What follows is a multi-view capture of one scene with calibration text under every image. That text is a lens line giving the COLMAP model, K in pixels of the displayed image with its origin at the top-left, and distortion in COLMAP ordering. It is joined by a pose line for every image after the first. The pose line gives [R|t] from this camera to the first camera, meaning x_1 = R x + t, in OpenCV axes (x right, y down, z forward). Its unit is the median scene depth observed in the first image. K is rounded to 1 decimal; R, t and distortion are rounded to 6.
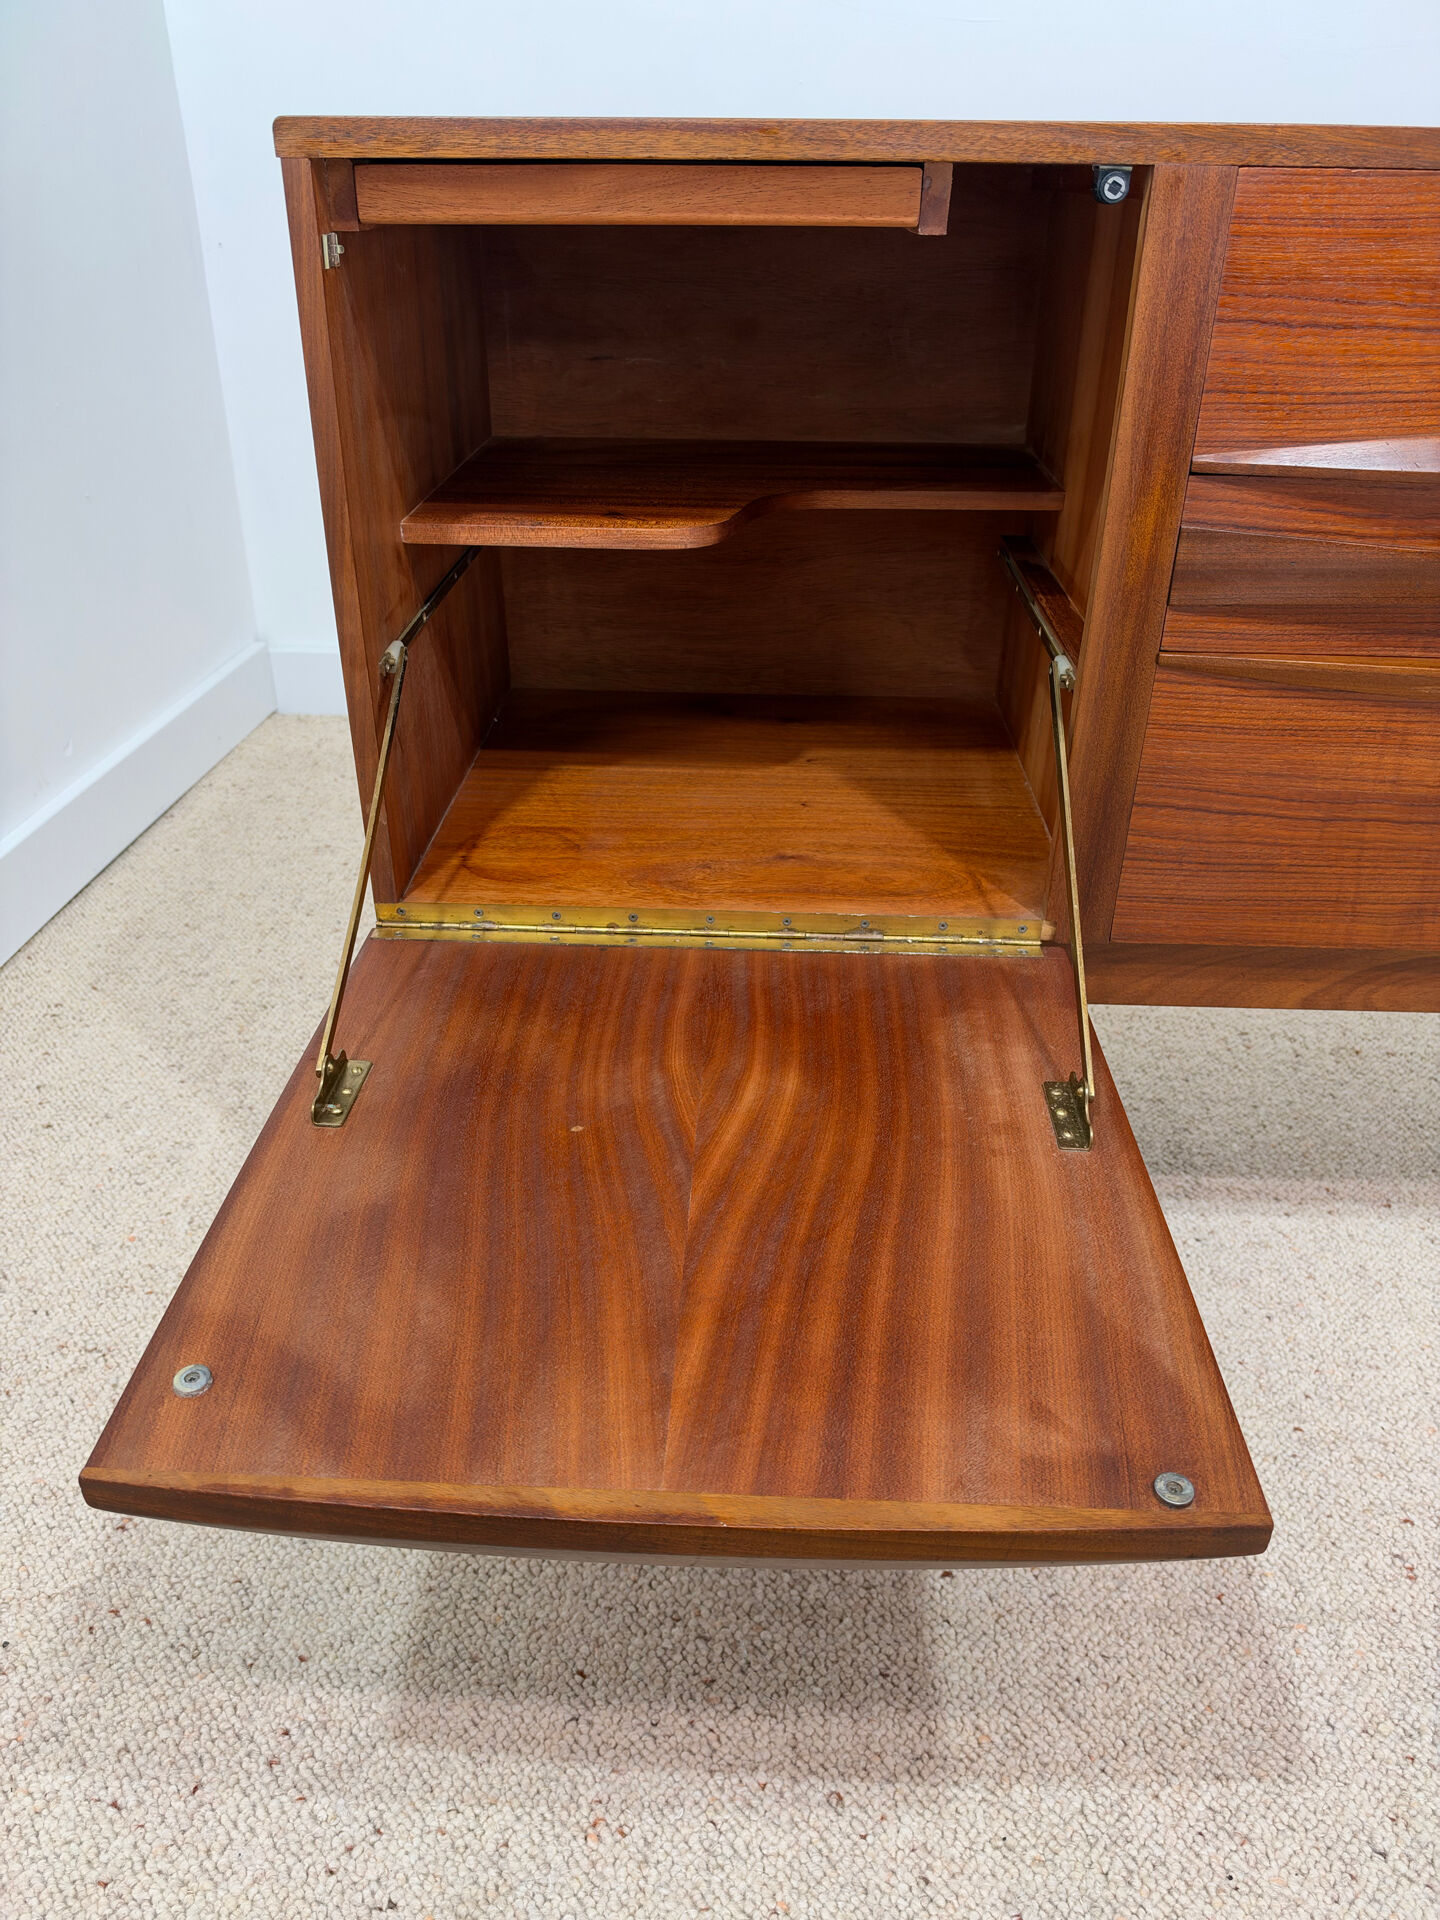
lens RADIAL K [[1405.8, 0, 715.5], [0, 1405.8, 963.0], [0, 0, 1]] dist [-0.009342, -0.010286]
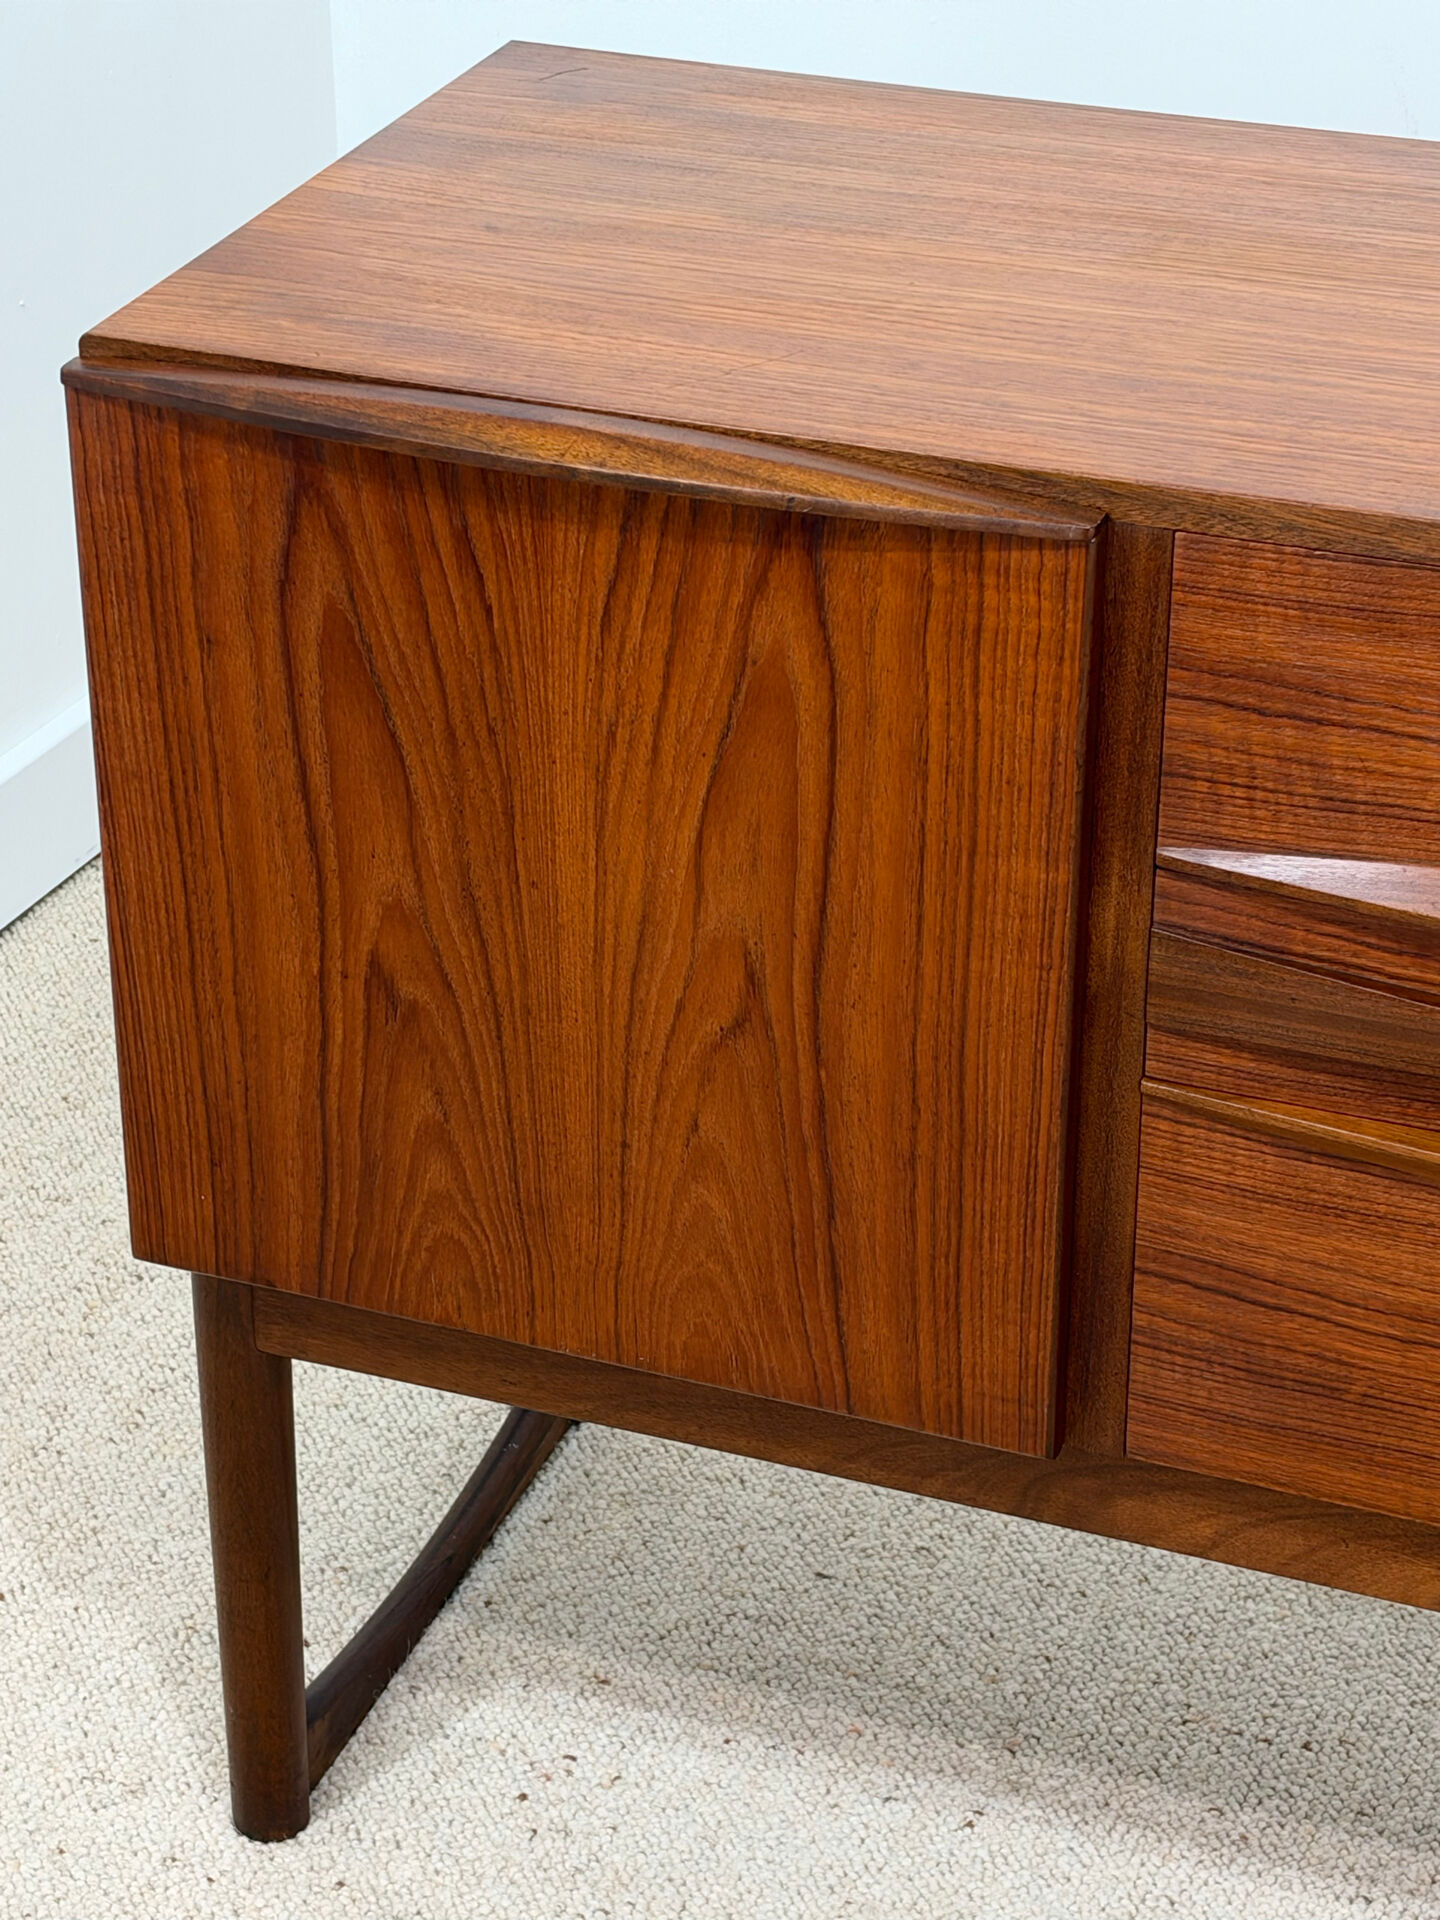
lens RADIAL K [[4298.3, 0, 708.1], [0, 4298.3, 960.9], [0, 0, 1]] dist [0.217876, -0.074528]
pose [[0.946491, 0.145514, -0.288062, 0.739859], [-0.151420, 0.988468, 0.001801, -0.252924], [0.285003, 0.041913, 0.957610, -1.198633]]
